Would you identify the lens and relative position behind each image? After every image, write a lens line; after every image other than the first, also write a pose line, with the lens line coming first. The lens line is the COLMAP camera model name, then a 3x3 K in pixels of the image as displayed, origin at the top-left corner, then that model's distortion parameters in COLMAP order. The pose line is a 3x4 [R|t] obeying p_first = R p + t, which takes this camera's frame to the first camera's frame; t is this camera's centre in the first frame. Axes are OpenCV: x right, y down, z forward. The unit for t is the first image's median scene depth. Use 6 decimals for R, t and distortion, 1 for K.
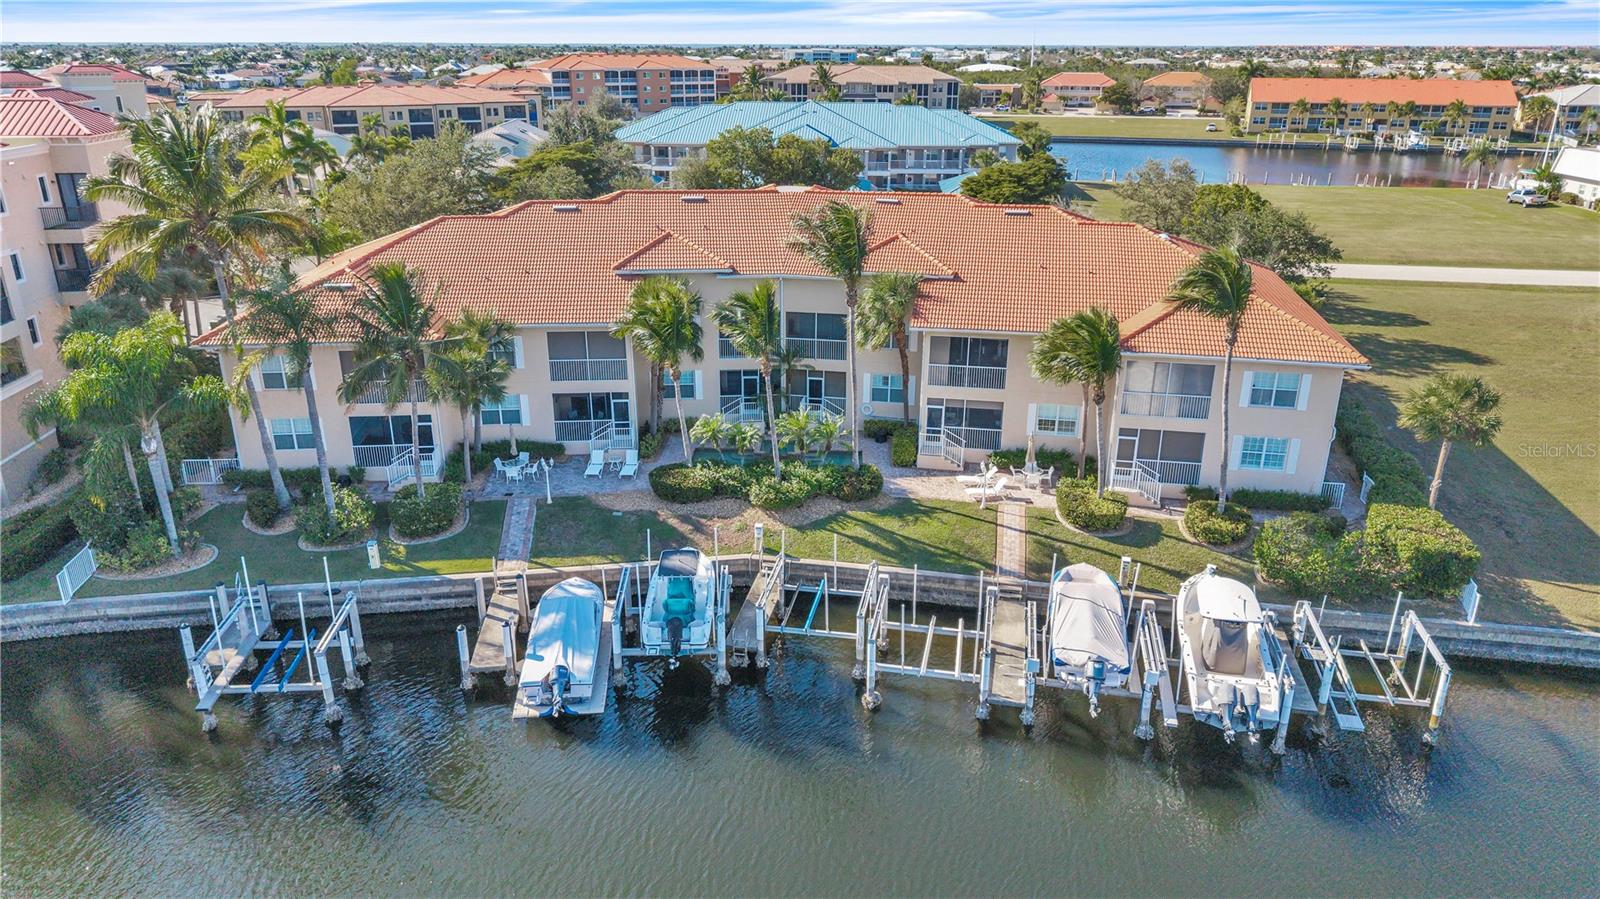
lens RADIAL K [[1076.7, 0, 797.0], [0, 1076.7, 462.2], [0, 0, 1]] dist [0.017747, -0.018863]
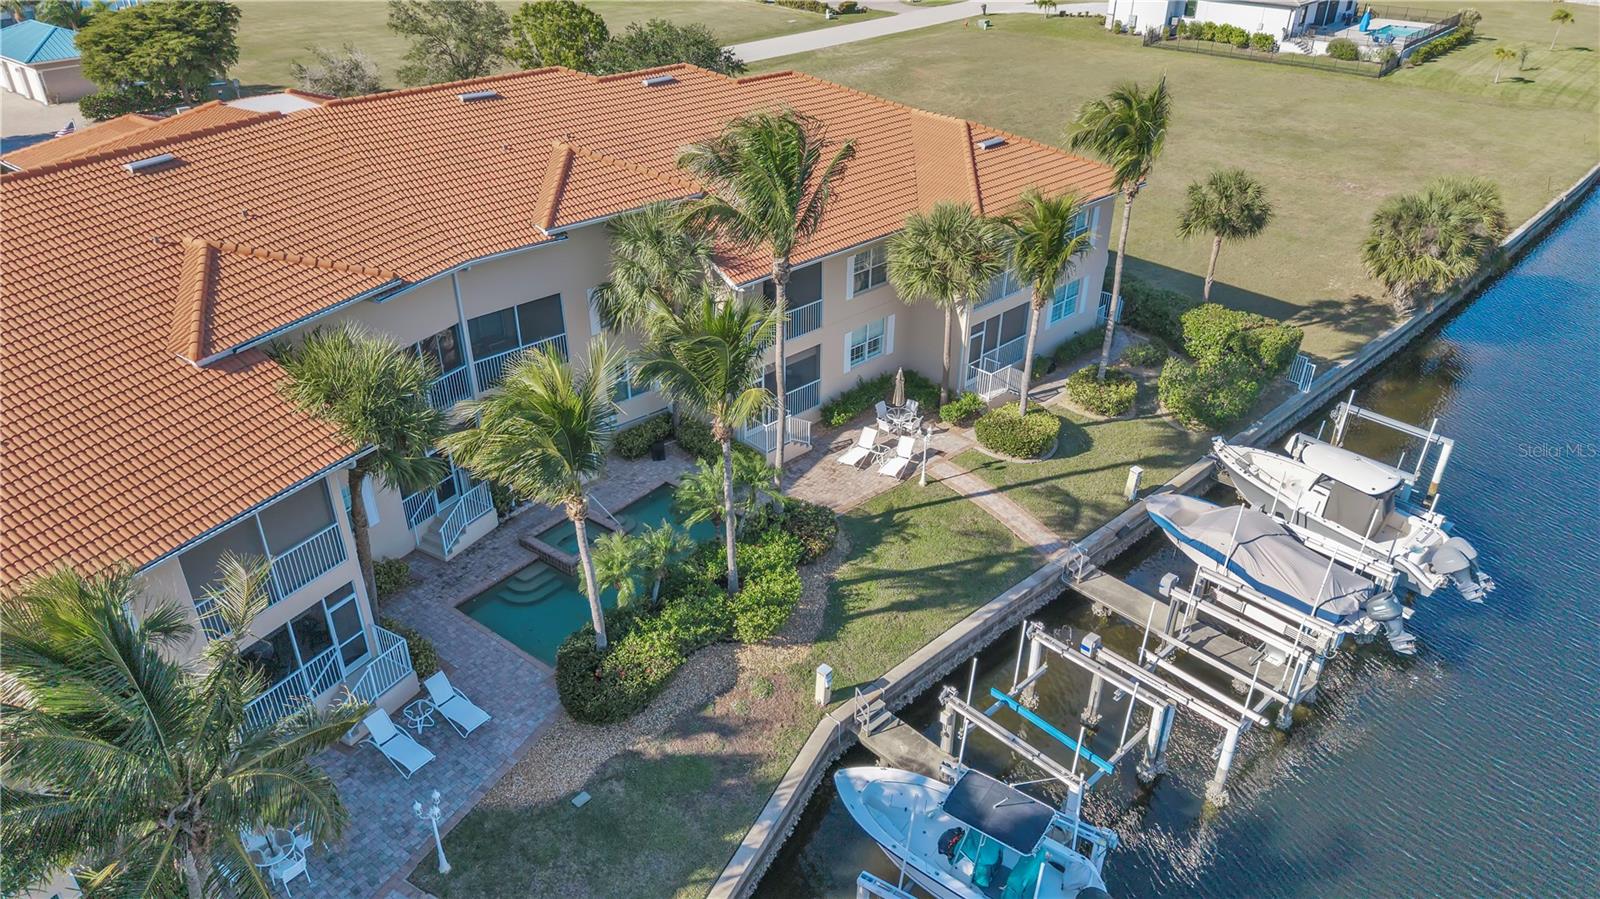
lens RADIAL K [[1096.0, 0, 810.3], [0, 1096.0, 447.0], [0, 0, 1]] dist [0.004349, -0.001239]
pose [[0.570735, -0.406985, 0.713179, -0.383390], [0.290884, 0.912416, 0.287896, -0.211462], [-0.767885, 0.043140, 0.639133, 0.527925]]
